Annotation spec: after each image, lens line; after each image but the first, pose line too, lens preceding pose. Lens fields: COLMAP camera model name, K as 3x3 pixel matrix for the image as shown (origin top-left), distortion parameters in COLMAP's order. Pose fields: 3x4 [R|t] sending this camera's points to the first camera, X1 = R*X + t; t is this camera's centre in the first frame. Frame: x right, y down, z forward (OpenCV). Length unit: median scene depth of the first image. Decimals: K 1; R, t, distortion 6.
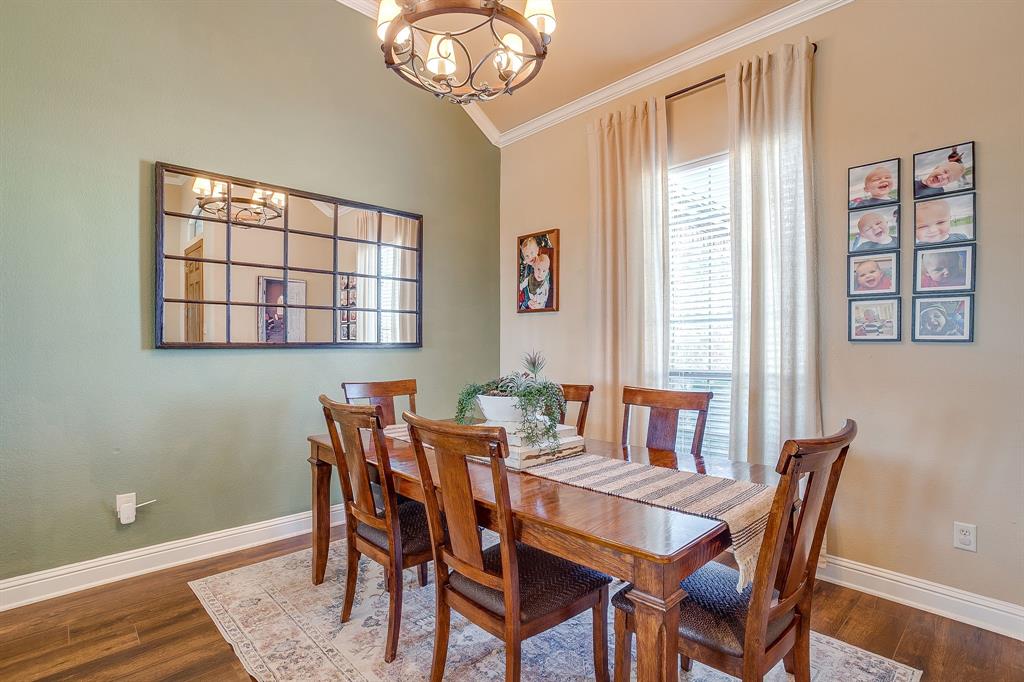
lens RADIAL K [[500.1, 0, 509.0], [0, 500.1, 342.2], [0, 0, 1]] dist [-0.059669, 0.035503]
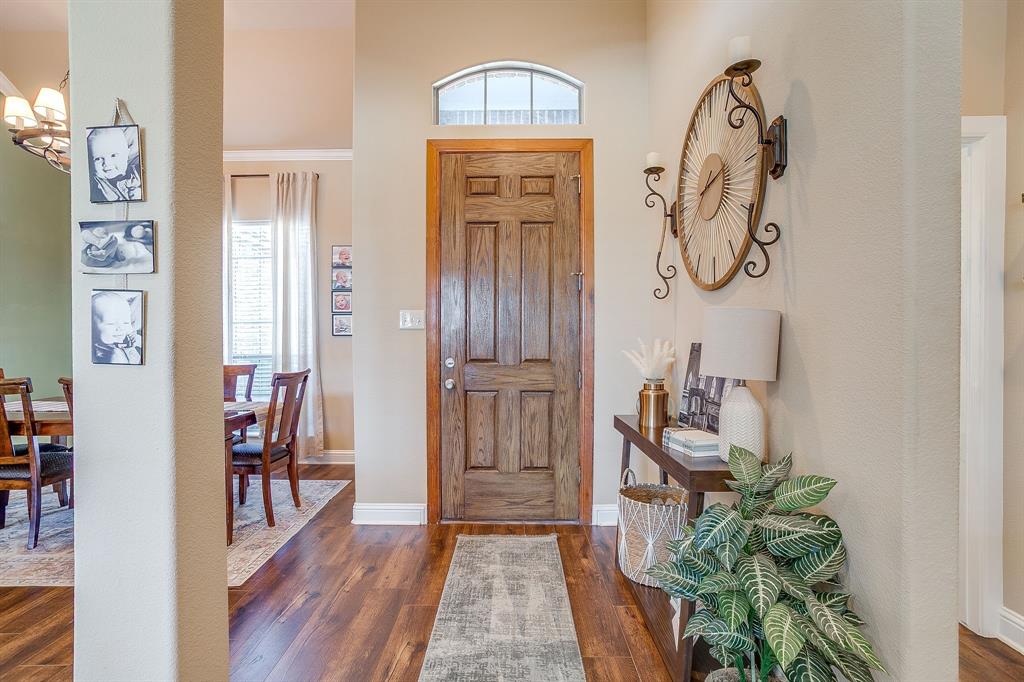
lens RADIAL K [[500.1, 0, 509.0], [0, 500.1, 342.2], [0, 0, 1]] dist [-0.059669, 0.035503]
pose [[0.692972, -0.011726, 0.720869, -0.225481], [0.002660, 0.999903, 0.013708, -0.001534], [-0.720960, -0.007581, 0.692935, -0.826735]]
